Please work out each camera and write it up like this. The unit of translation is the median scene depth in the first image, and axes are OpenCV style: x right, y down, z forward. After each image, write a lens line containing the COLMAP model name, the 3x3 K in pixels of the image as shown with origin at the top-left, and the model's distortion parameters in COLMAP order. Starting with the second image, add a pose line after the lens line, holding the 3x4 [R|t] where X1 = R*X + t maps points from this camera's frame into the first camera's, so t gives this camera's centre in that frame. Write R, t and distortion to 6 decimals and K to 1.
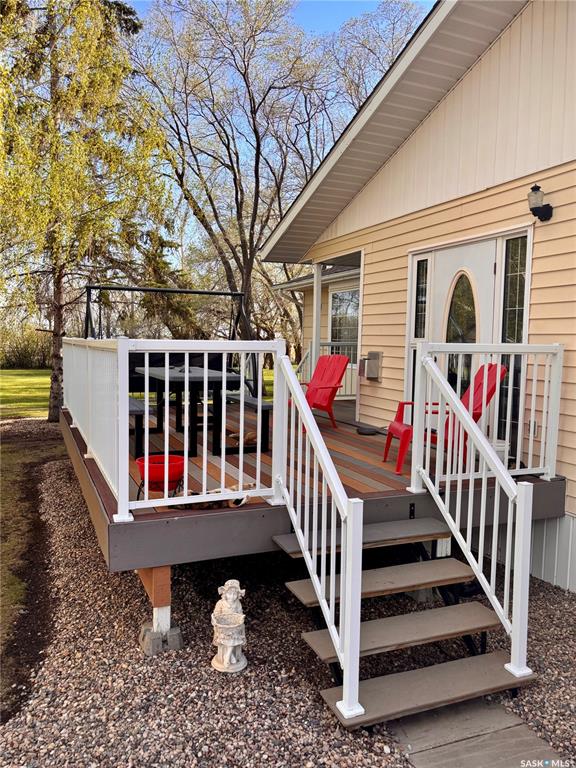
lens RADIAL K [[574.9, 0, 289.2], [0, 574.9, 381.7], [0, 0, 1]] dist [0.047577, -0.061986]
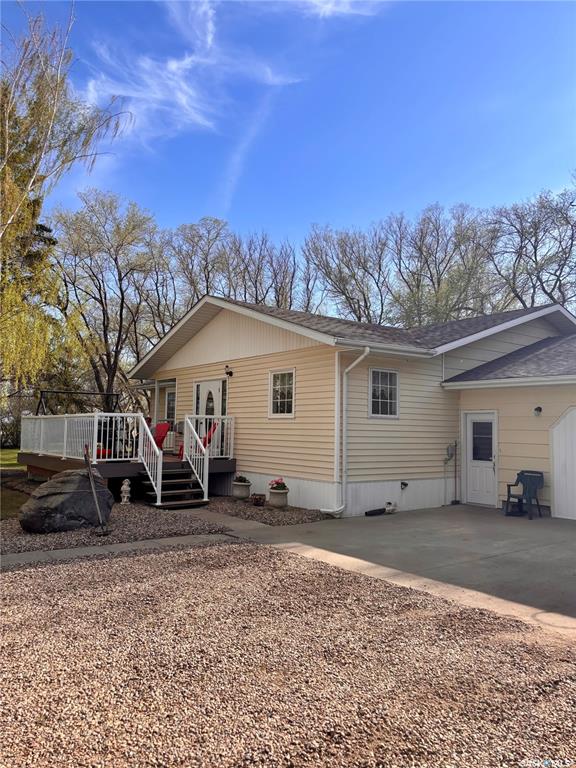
lens RADIAL K [[574.9, 0, 289.2], [0, 574.9, 381.7], [0, 0, 1]] dist [0.047577, -0.061986]
pose [[0.967935, 0.014189, 0.250798, -0.019860], [0.023875, 0.988687, -0.148080, 0.200798], [-0.250062, 0.149320, 0.956647, -1.911722]]
